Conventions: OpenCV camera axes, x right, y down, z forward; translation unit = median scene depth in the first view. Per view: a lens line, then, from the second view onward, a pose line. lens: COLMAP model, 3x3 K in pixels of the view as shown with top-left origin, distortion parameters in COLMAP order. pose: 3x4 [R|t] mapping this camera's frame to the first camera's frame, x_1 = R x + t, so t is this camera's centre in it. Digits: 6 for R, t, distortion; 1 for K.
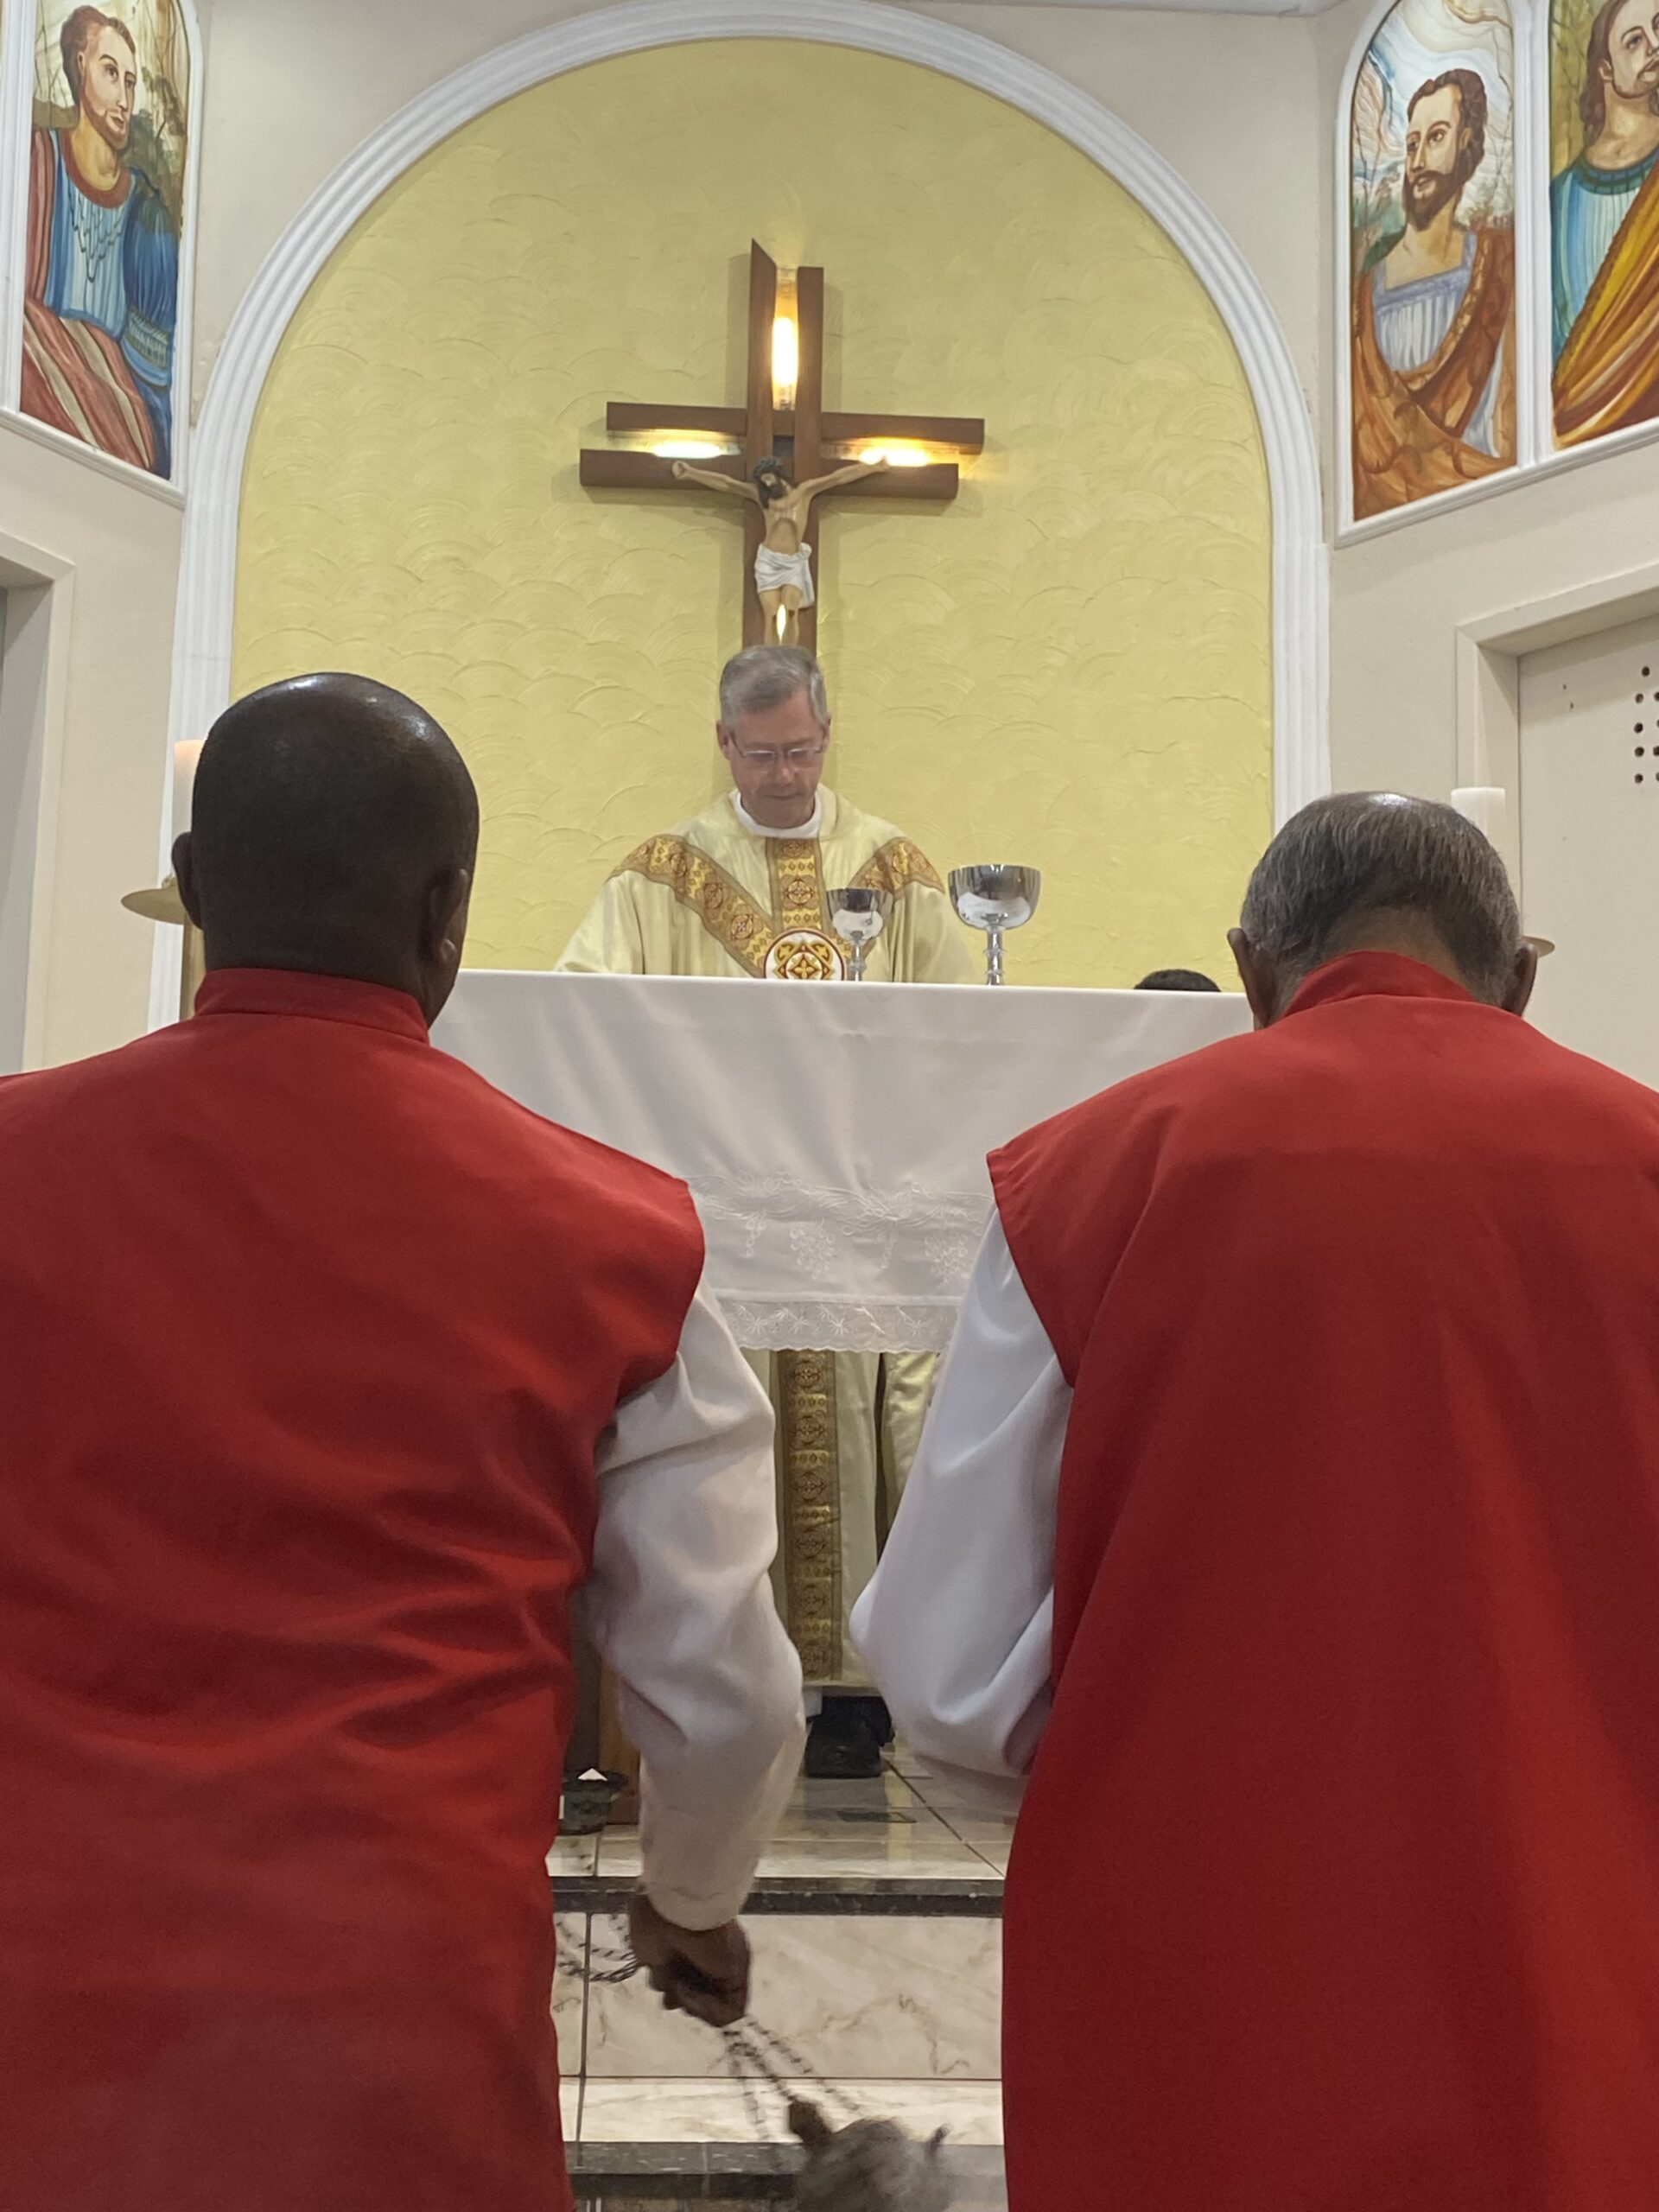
lens RADIAL K [[3095.7, 0, 888.8], [0, 3095.7, 1067.9], [0, 0, 1]] dist [0.154496, -0.421844]
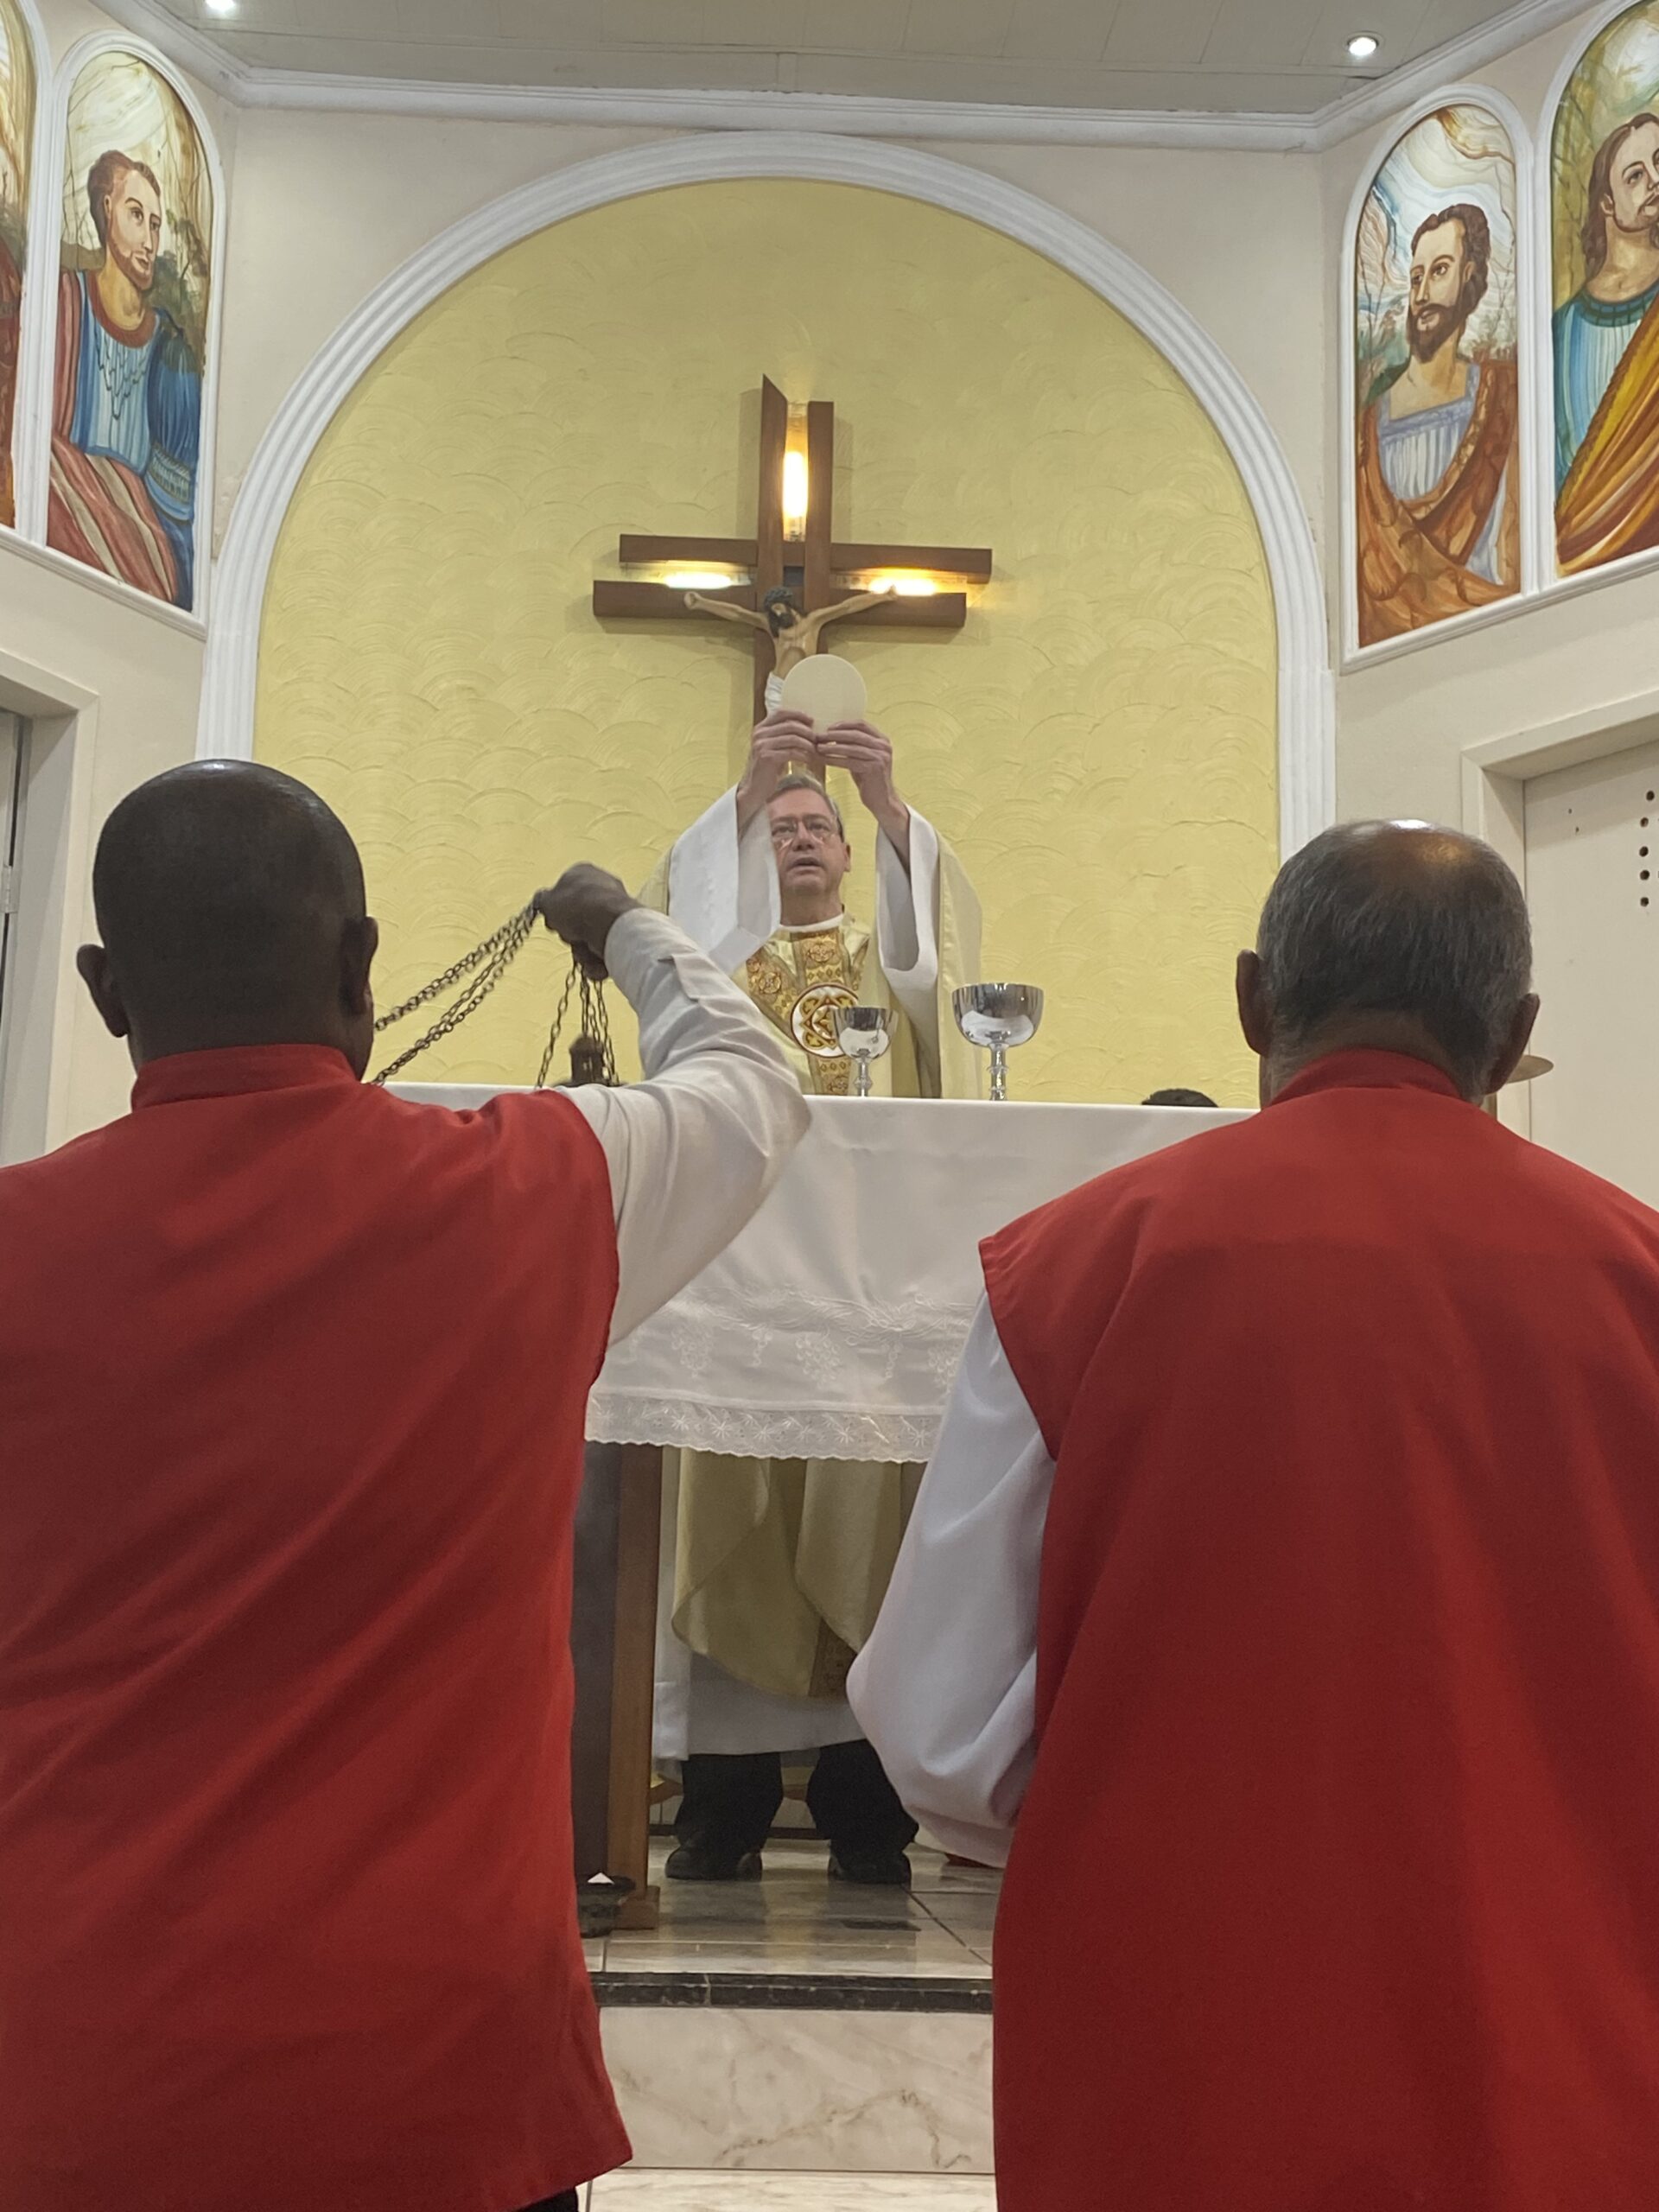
lens RADIAL K [[3147.8, 0, 829.5], [0, 3147.8, 1106.0], [0, 0, 1]] dist [0.154567, -0.418938]
pose [[0.999733, 0.000677, -0.023088, 0.001802], [-0.001390, 0.999523, -0.030852, 0.004399], [0.023056, 0.030876, 0.999257, -0.023010]]
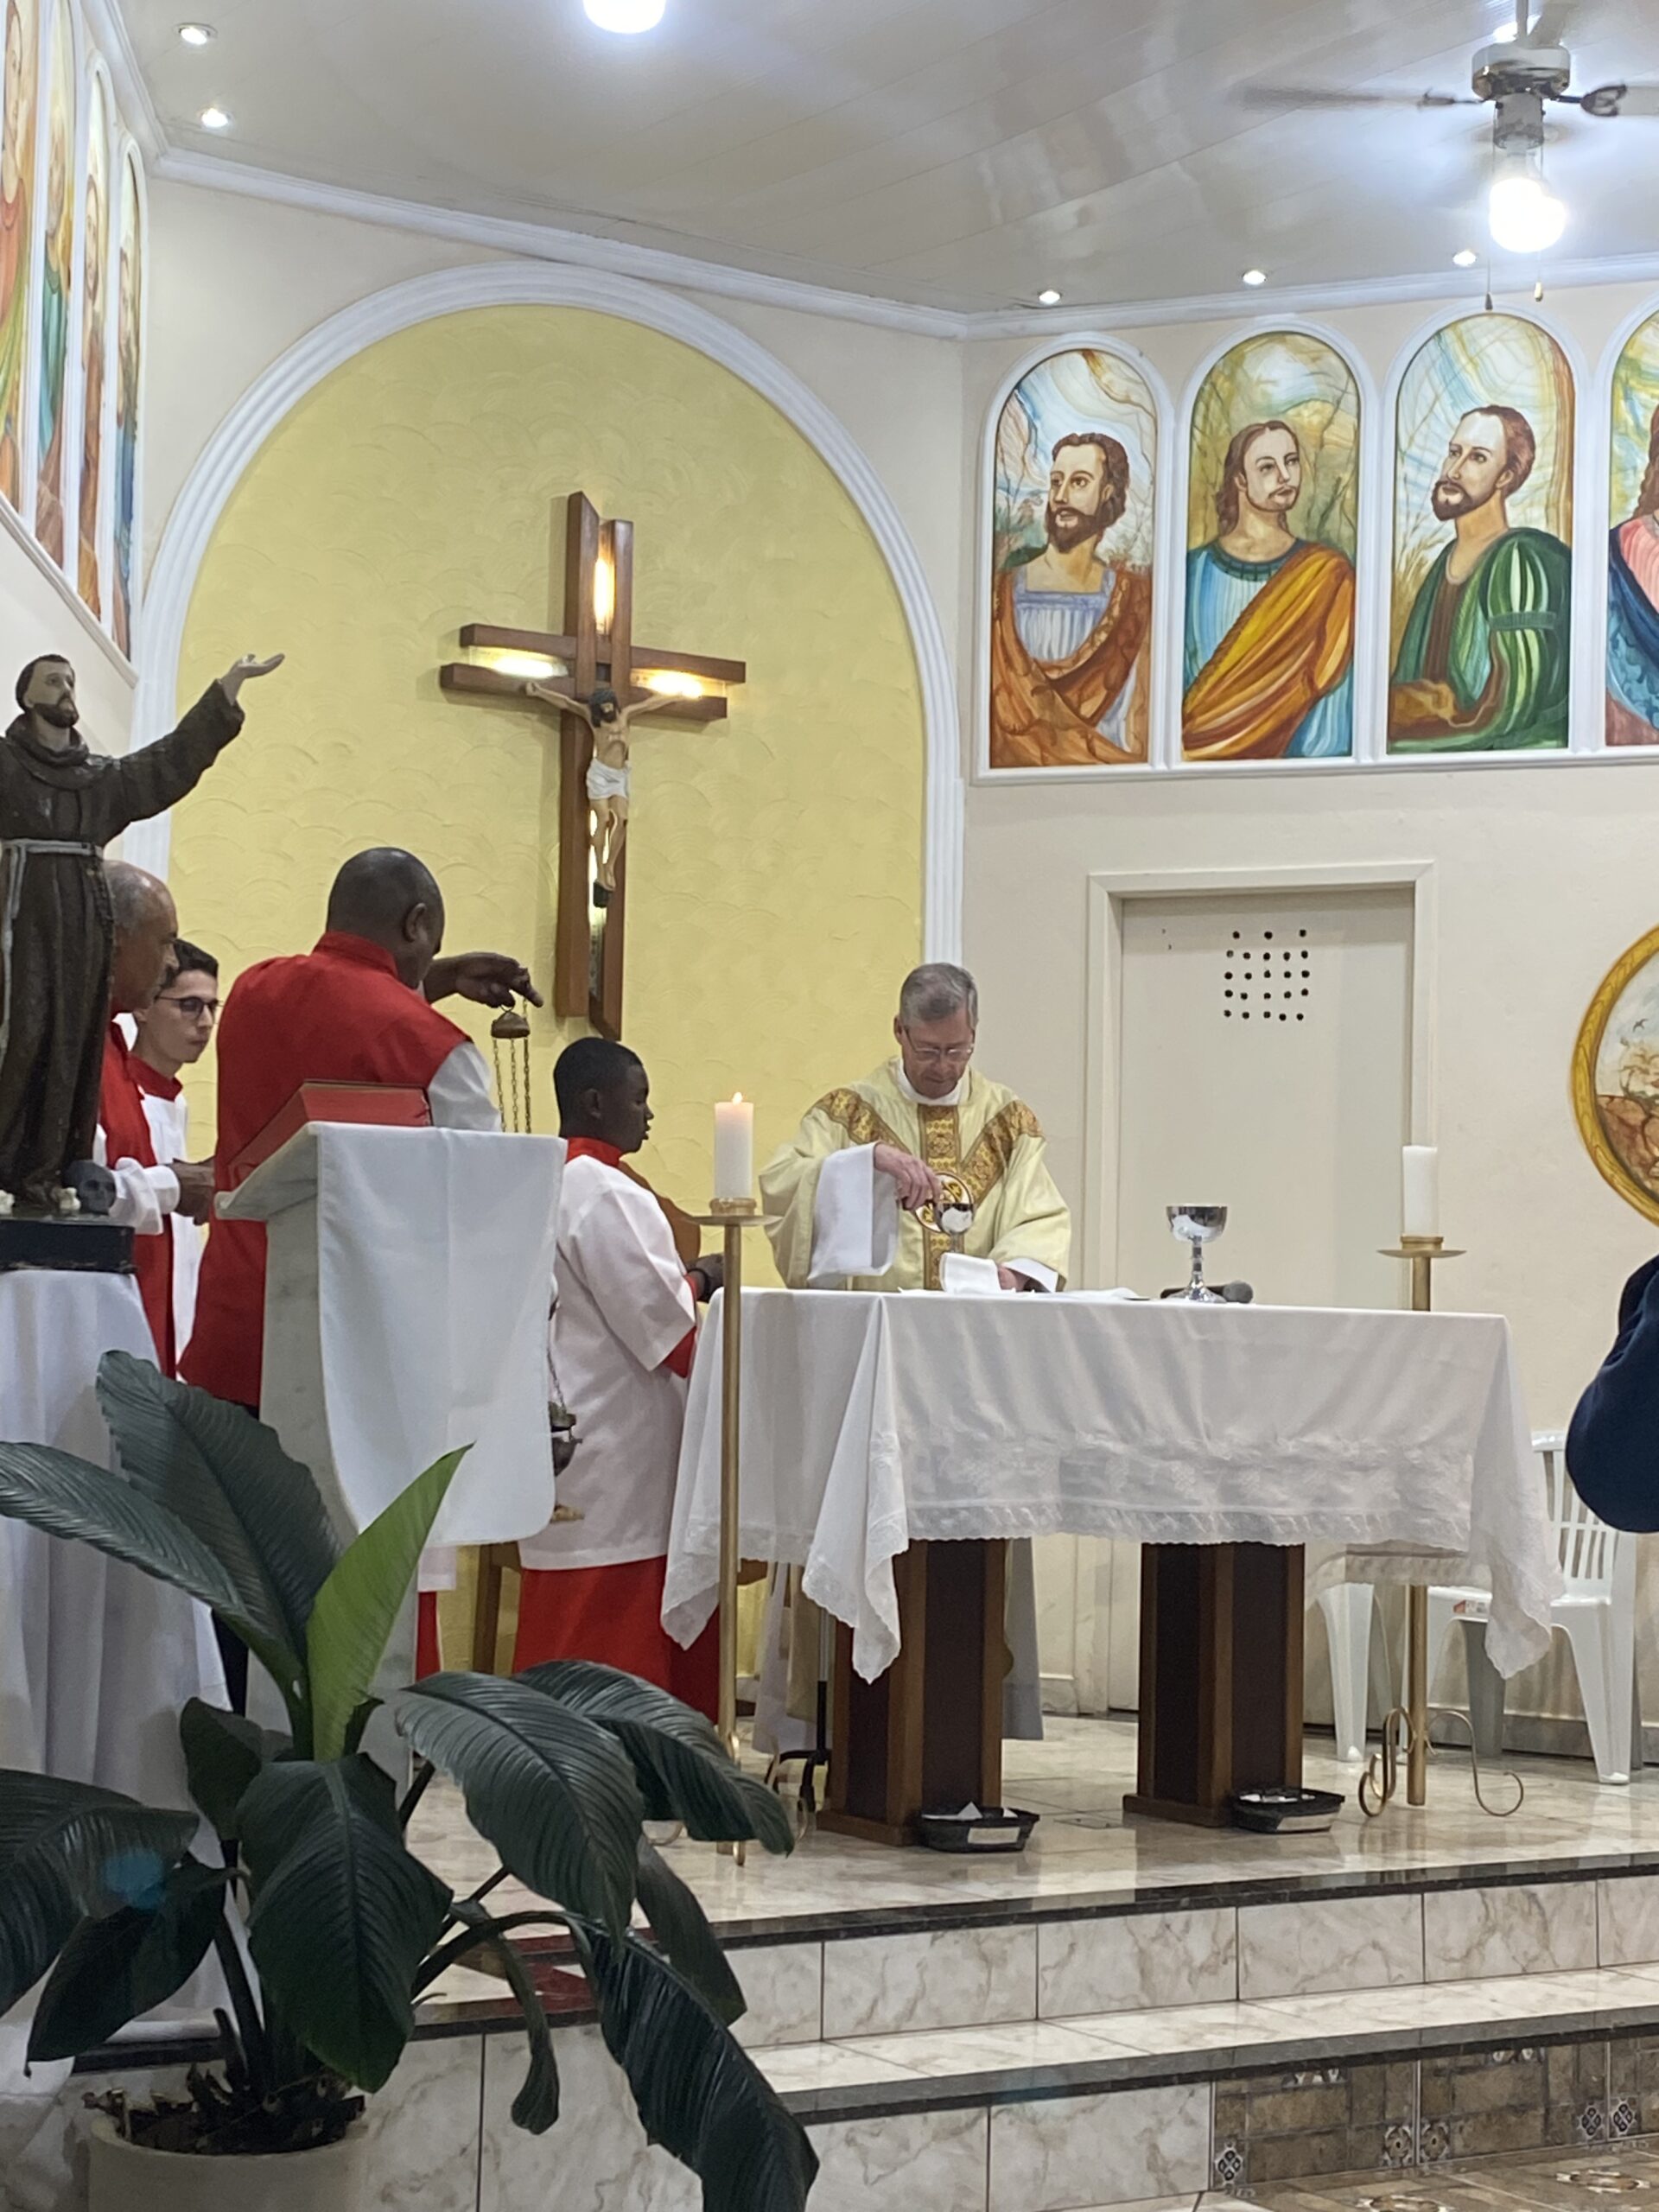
lens RADIAL K [[3796.8, 0, 825.9], [0, 3796.8, 1080.6], [0, 0, 1]] dist [0.234707, -0.881735]
pose [[0.867555, 0.036421, 0.496006, -0.693285], [-0.086170, 0.993239, 0.077788, -0.166798], [-0.489819, -0.110226, 0.864828, -0.340004]]
